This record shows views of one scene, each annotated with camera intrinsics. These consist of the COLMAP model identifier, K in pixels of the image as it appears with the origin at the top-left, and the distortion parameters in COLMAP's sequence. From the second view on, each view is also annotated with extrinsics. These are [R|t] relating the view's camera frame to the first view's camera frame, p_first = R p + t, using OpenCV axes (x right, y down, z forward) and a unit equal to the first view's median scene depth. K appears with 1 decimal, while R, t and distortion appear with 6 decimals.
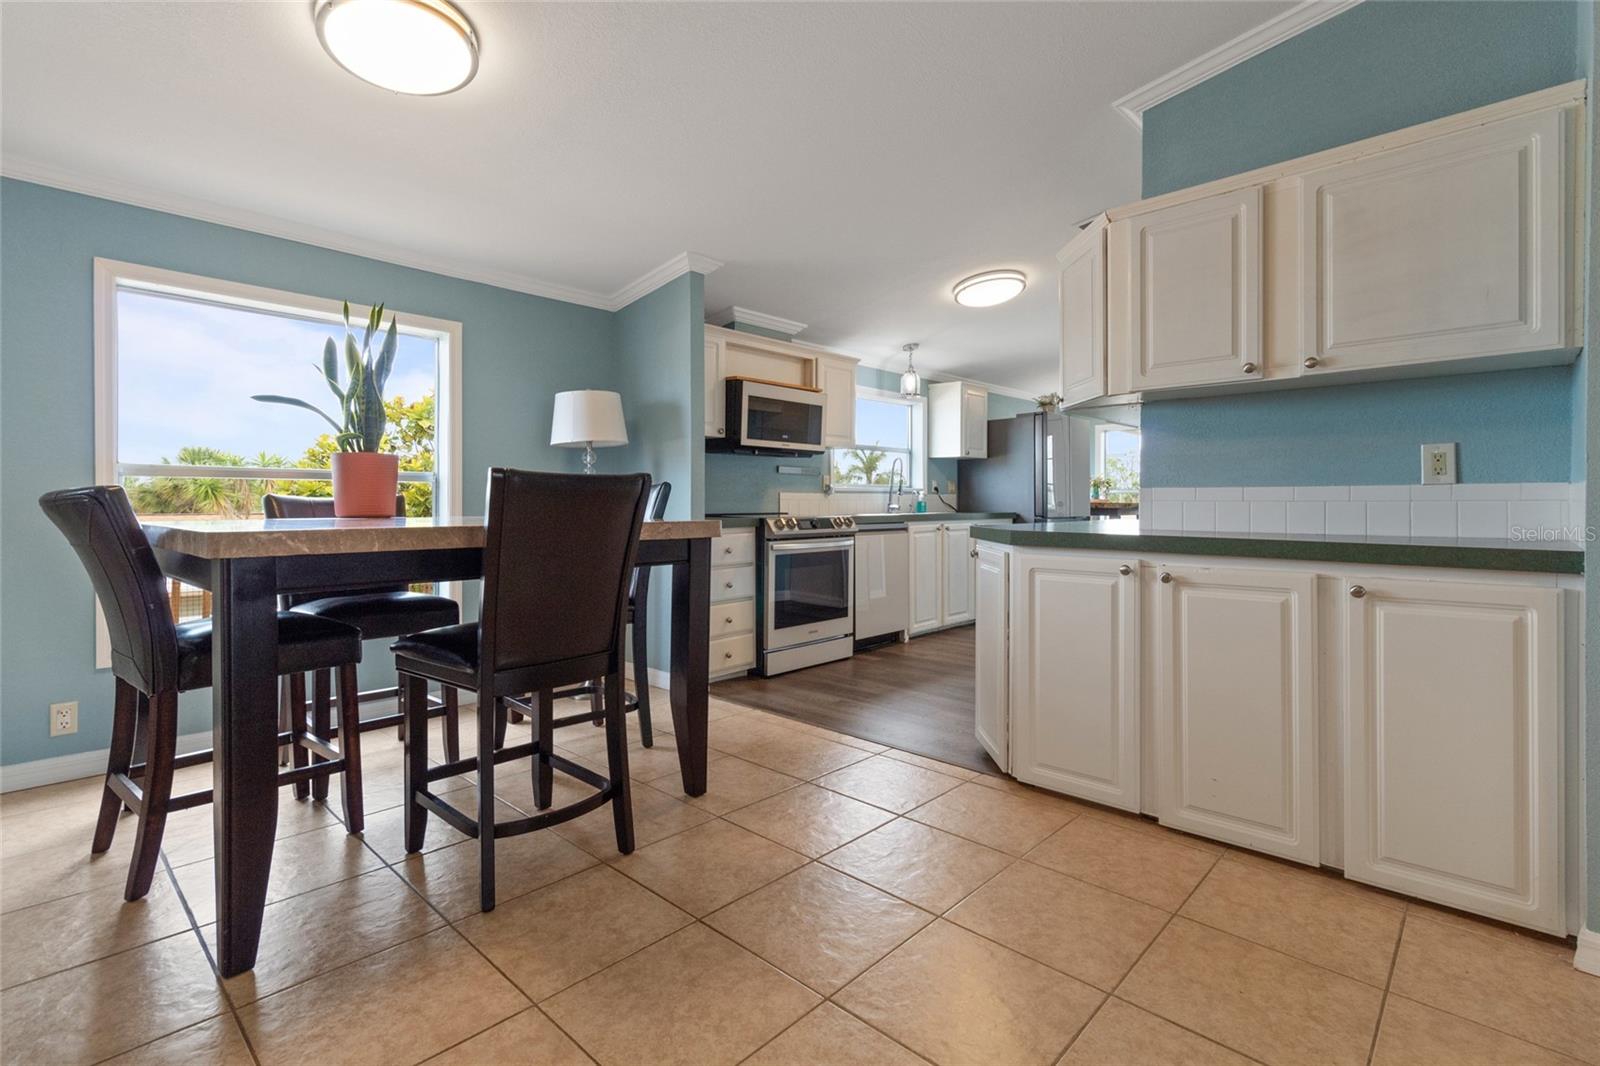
lens RADIAL K [[757.6, 0, 816.2], [0, 757.6, 504.0], [0, 0, 1]] dist [0.001543, -0.000591]
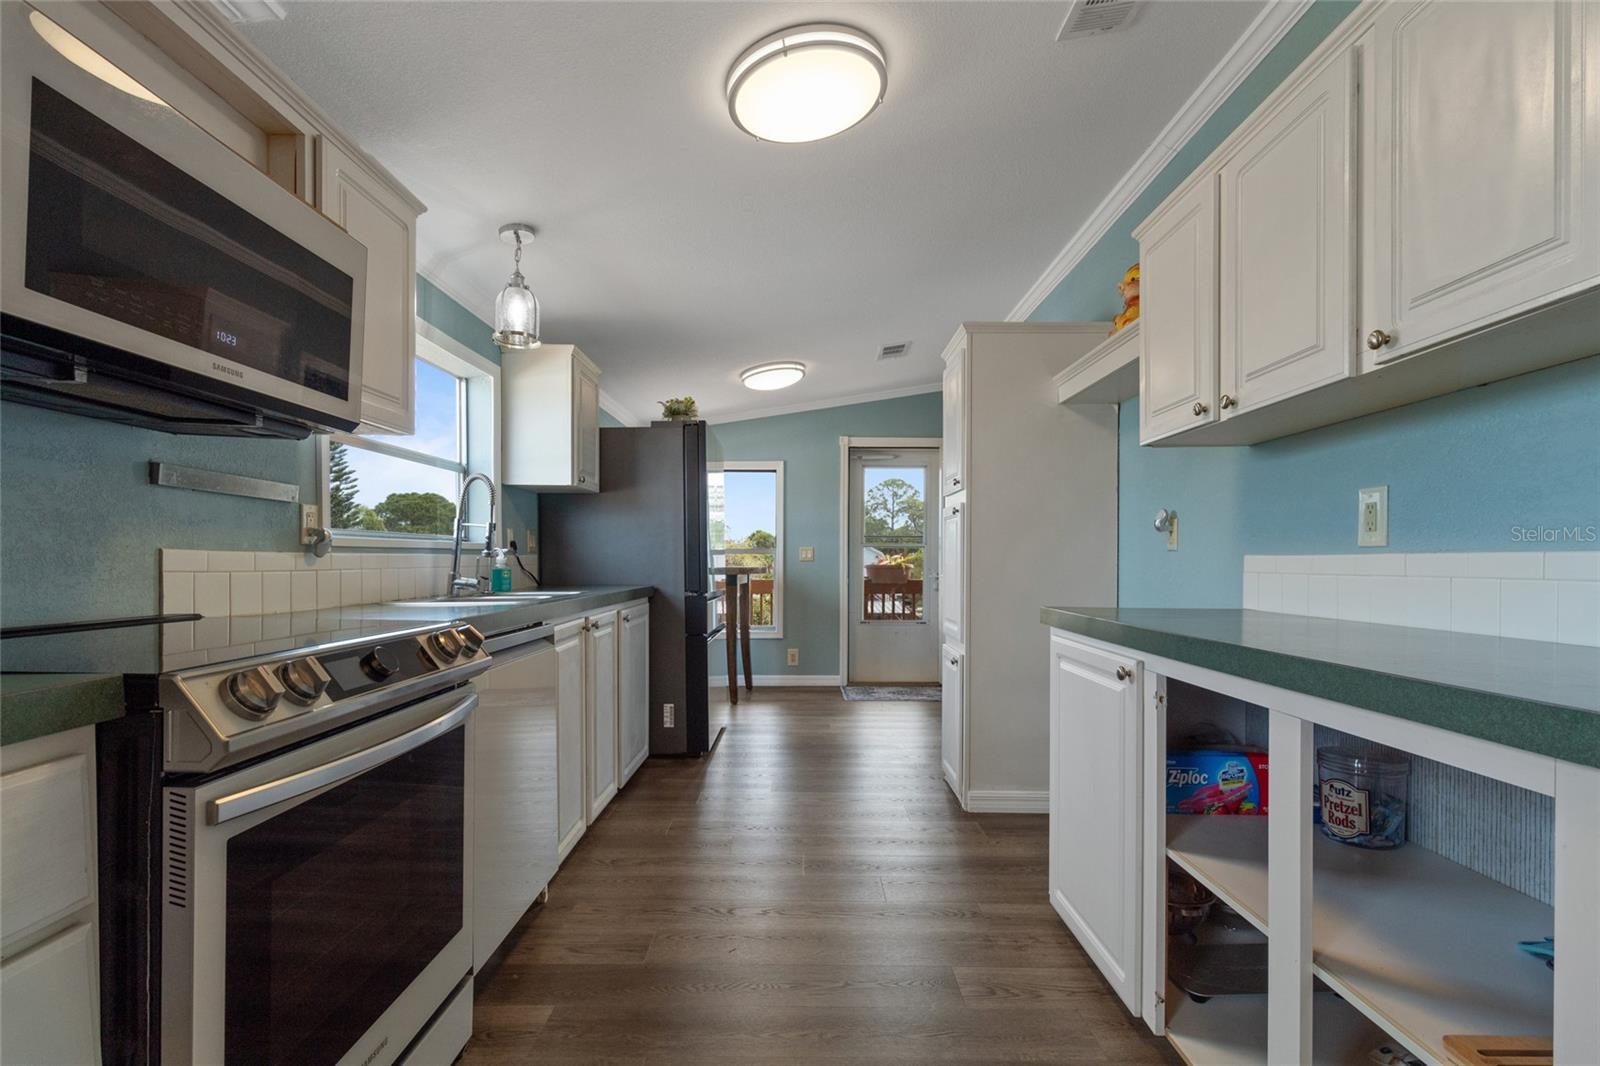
lens RADIAL K [[757.6, 0, 798.6], [0, 757.6, 564.2], [0, 0, 1]] dist [0.001543, -0.000591]
pose [[0.741610, -0.005206, 0.670811, -0.077372], [0.004218, 0.999986, 0.003097, -0.010685], [-0.670818, 0.000533, 0.741622, 0.730427]]
